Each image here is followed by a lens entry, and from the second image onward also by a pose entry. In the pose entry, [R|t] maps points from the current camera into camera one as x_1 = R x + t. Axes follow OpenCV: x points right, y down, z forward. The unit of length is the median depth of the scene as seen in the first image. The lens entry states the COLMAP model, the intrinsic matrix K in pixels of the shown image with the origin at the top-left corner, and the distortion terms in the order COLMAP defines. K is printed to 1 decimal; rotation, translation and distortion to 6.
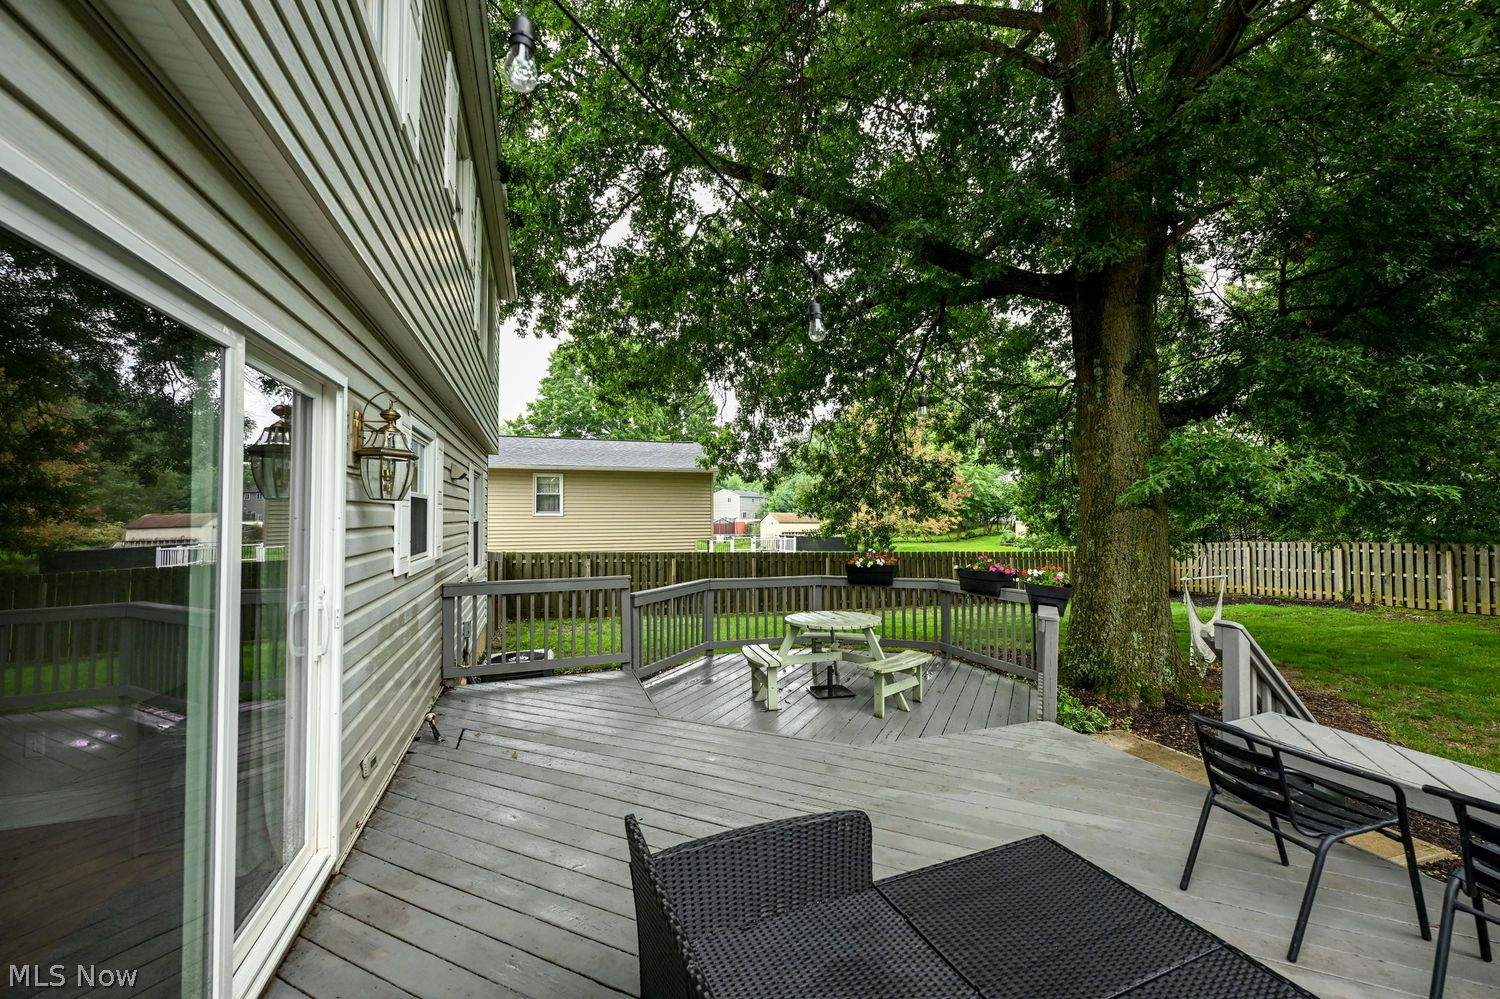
lens RADIAL K [[590.2, 0, 750.0], [0, 590.2, 499.5], [0, 0, 1]] dist [0.000024, -0.000014]
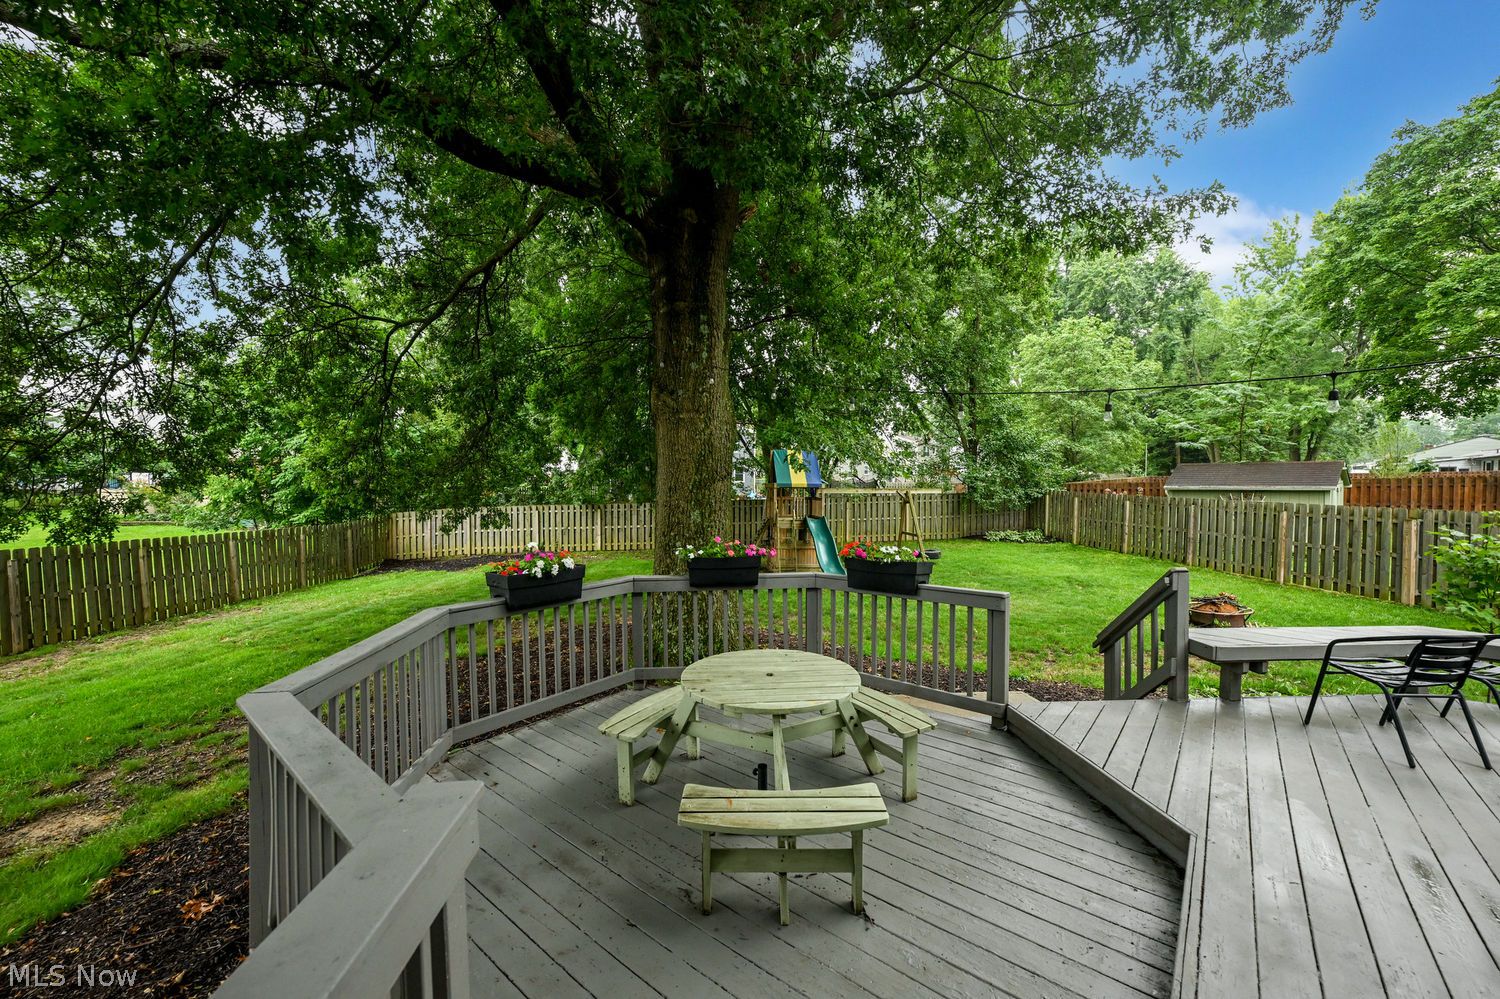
lens RADIAL K [[590.2, 0, 750.0], [0, 590.2, 499.5], [0, 0, 1]] dist [0.000024, -0.000014]
pose [[0.232148, -0.019730, 0.972480, -0.132105], [-0.035342, 0.998963, 0.028704, 0.009438], [-0.972038, -0.041033, 0.231210, 0.308716]]
